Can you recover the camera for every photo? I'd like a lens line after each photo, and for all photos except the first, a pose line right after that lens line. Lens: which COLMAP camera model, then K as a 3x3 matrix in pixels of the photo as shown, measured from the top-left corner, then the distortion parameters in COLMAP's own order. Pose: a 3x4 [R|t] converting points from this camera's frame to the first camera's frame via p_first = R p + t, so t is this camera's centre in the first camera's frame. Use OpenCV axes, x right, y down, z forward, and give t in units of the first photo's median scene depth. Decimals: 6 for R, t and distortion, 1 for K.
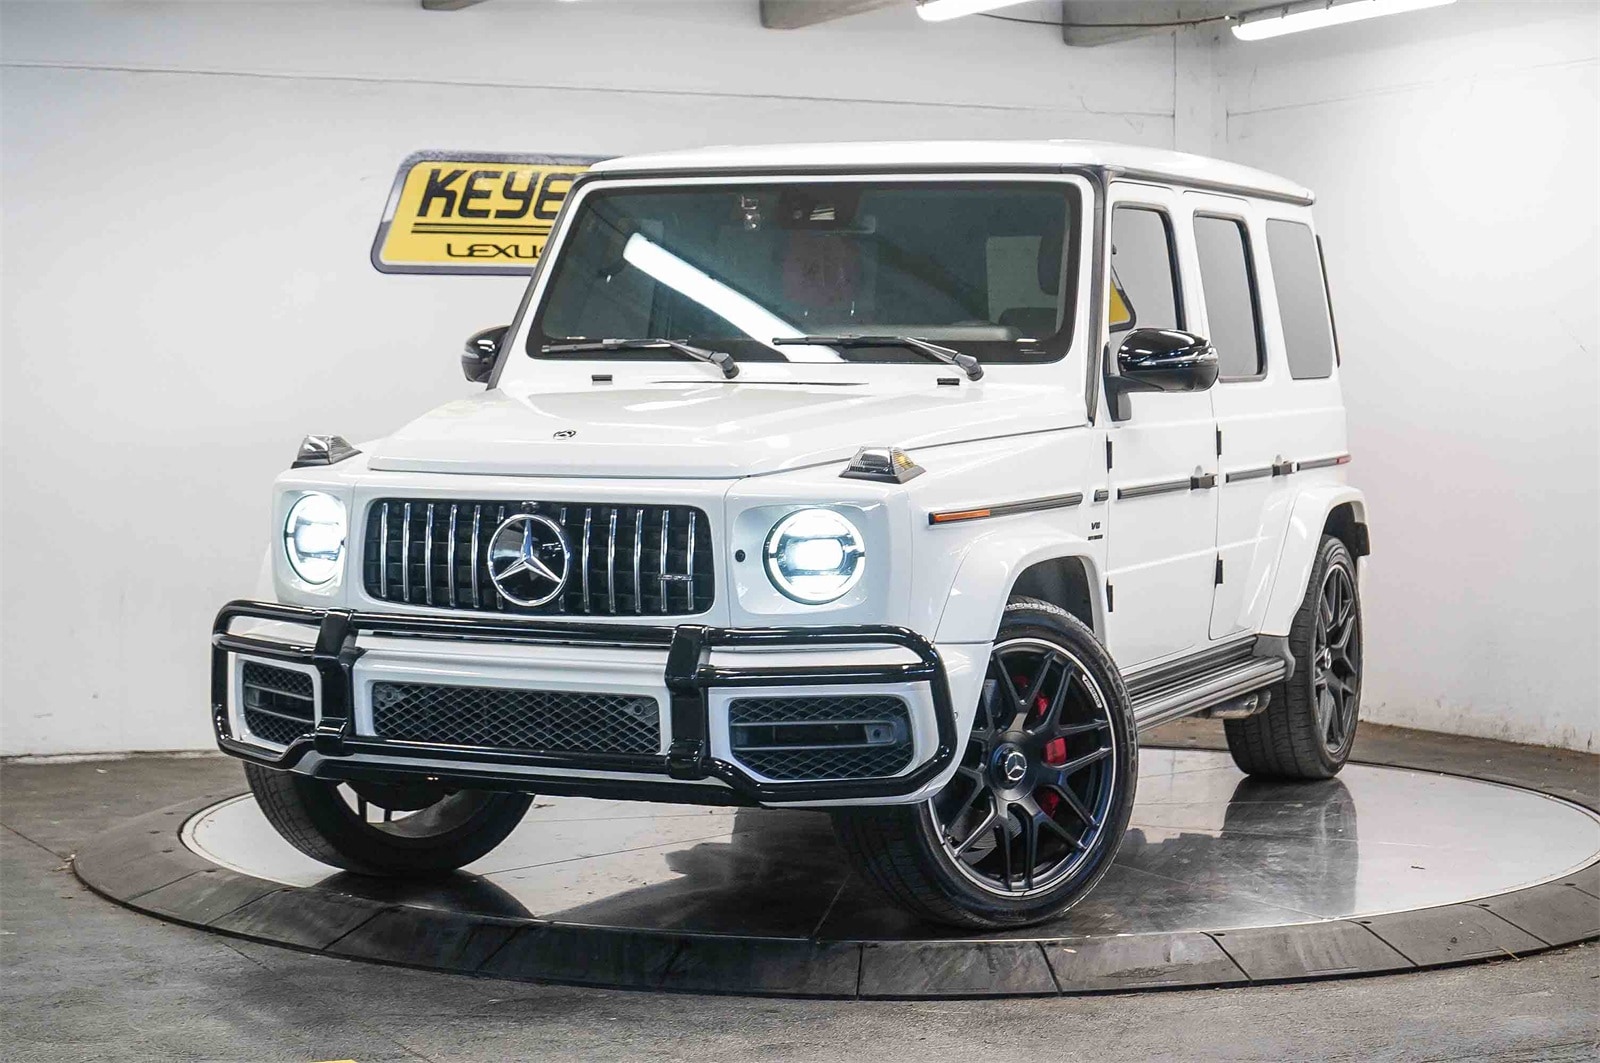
lens RADIAL K [[3300.2, 0, 800.0], [0, 3300.2, 531.5], [0, 0, 1]] dist [-0.207503, -0.220179]
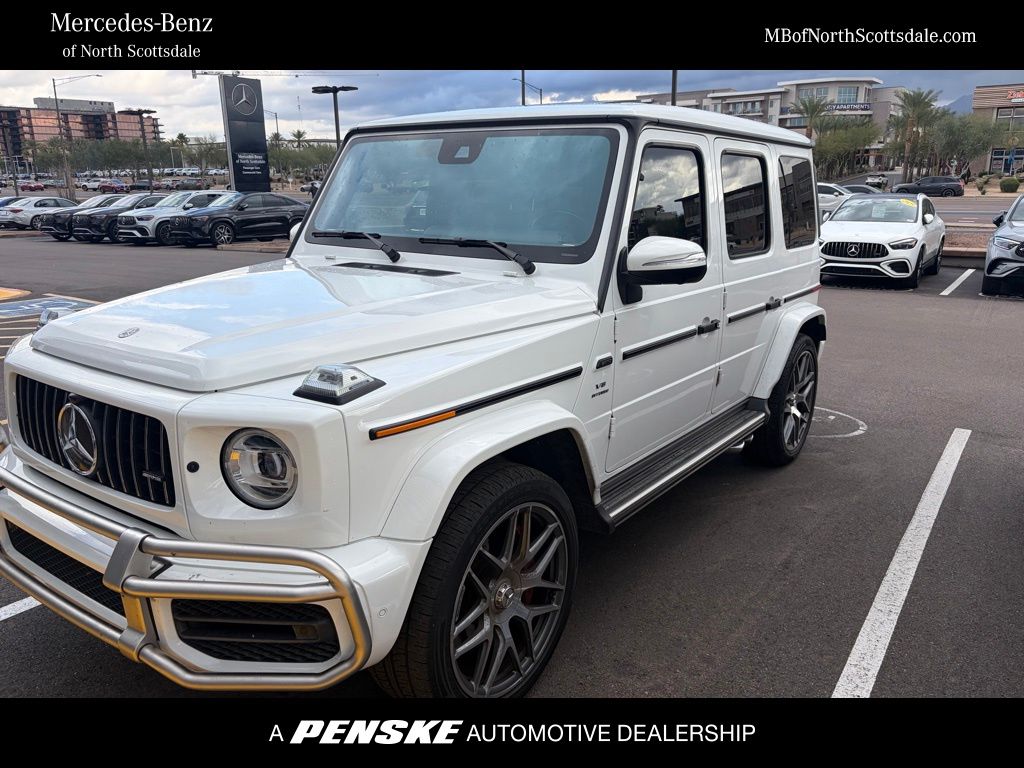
lens RADIAL K [[780.8, 0, 518.8], [0, 780.8, 396.3], [0, 0, 1]] dist [0.010500, -0.000949]
pose [[0.975383, 0.062780, -0.211390, 0.126222], [-0.019458, 0.979382, 0.201080, -0.062629], [0.219656, -0.192017, 0.956494, 0.671876]]
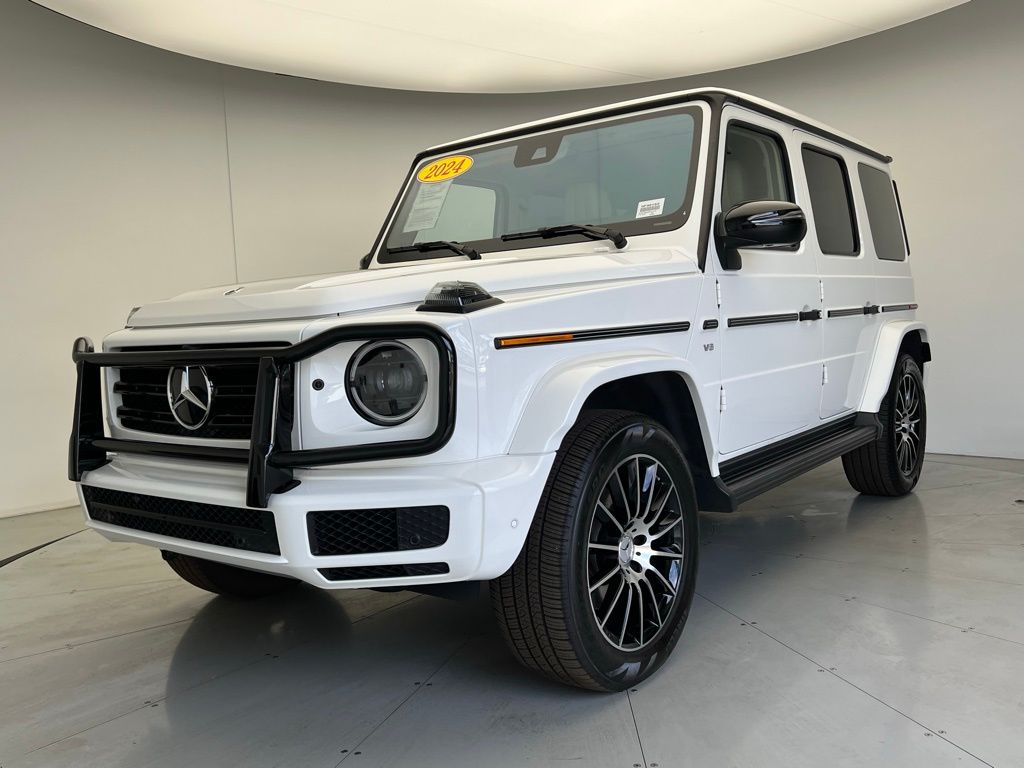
lens RADIAL K [[884.6, 0, 525.0], [0, 884.6, 387.6], [0, 0, 1]] dist [0.012862, 0.000188]
pose [[0.967121, -0.034564, -0.251957, 0.107623], [0.040817, 0.998974, 0.019632, 0.004645], [0.251020, -0.029271, 0.967539, 0.633355]]
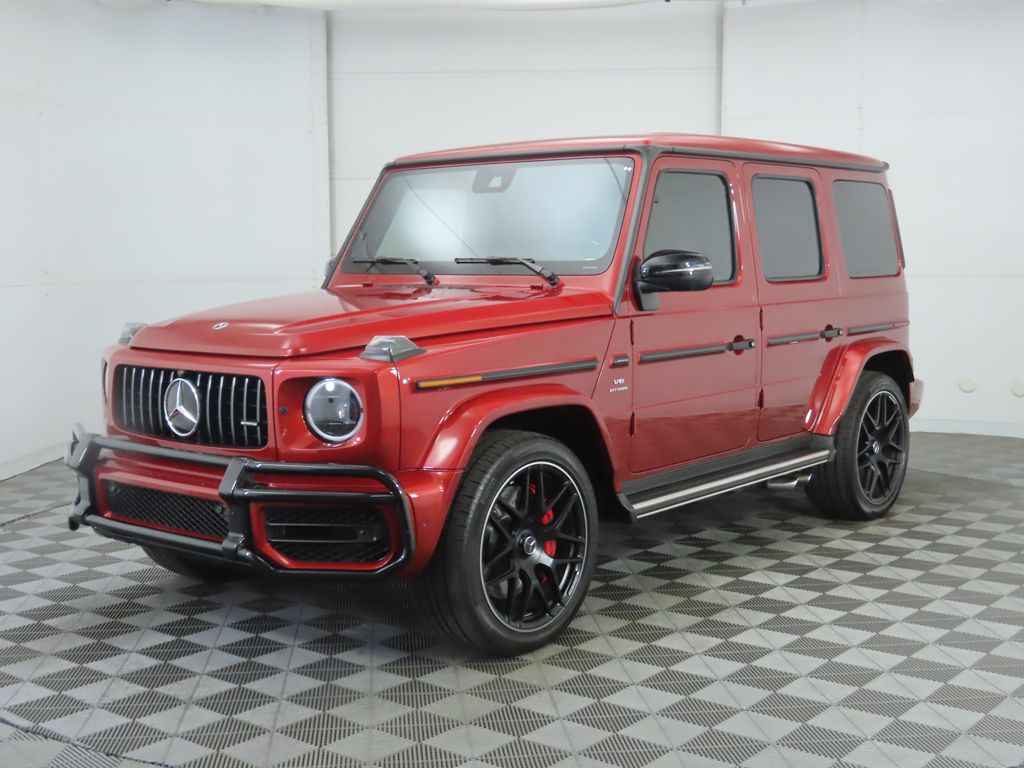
lens RADIAL K [[1278.3, 0, 515.7], [0, 1278.3, 323.0], [0, 0, 1]] dist [-0.012933, 0.000541]
pose [[0.956545, 0.005530, -0.291533, 0.217144], [-0.004831, 0.999983, 0.003118, -0.030112], [0.291545, -0.001574, 0.956556, 0.416380]]
